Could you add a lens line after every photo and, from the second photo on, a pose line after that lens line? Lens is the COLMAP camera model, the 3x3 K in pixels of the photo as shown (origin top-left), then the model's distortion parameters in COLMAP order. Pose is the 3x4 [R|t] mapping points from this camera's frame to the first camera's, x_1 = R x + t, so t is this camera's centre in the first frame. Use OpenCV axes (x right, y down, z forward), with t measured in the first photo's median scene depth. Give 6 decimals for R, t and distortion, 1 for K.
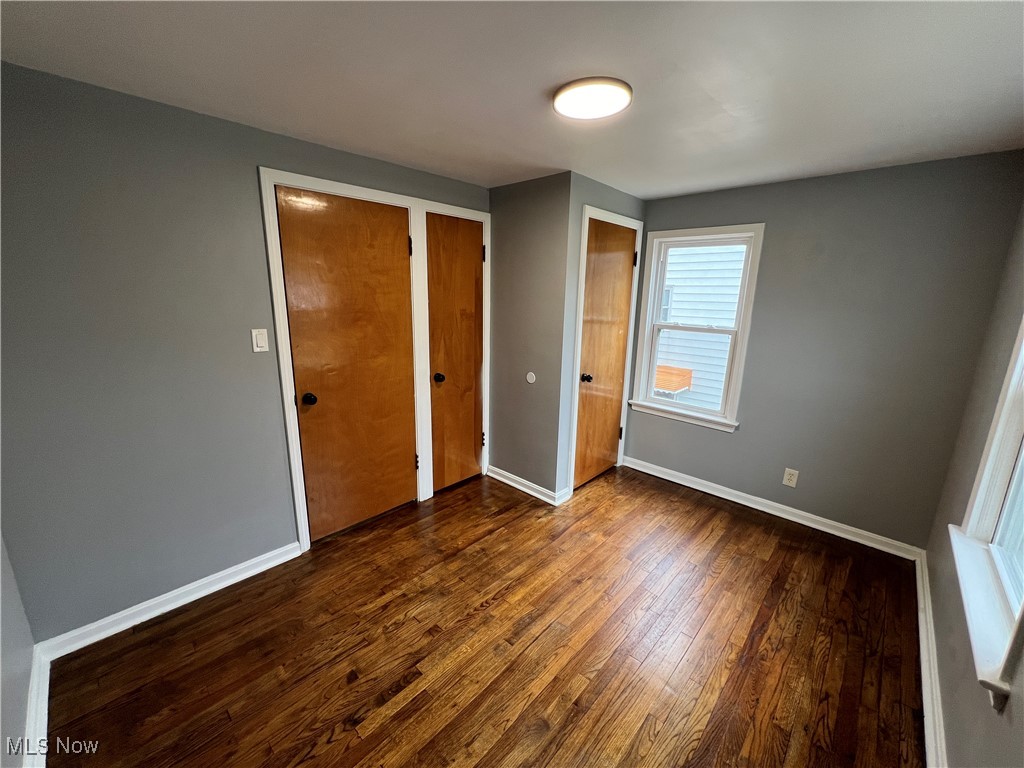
lens RADIAL K [[406.4, 0, 512.4], [0, 406.4, 388.0], [0, 0, 1]] dist [-0.002197, 0.000463]
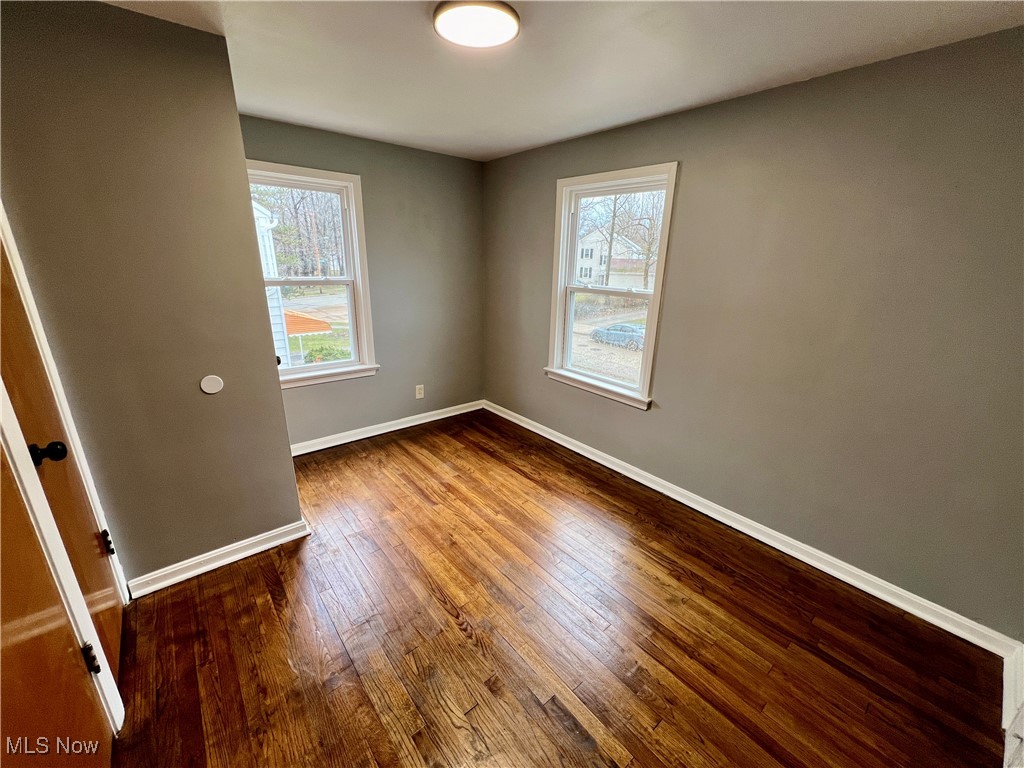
lens RADIAL K [[406.4, 0, 508.3], [0, 406.4, 389.8], [0, 0, 1]] dist [-0.002197, 0.000463]
pose [[0.126733, -0.326530, 0.936652, -0.588574], [0.206603, 0.932246, 0.297040, -0.133752], [-0.970183, 0.155870, 0.185608, 0.582806]]
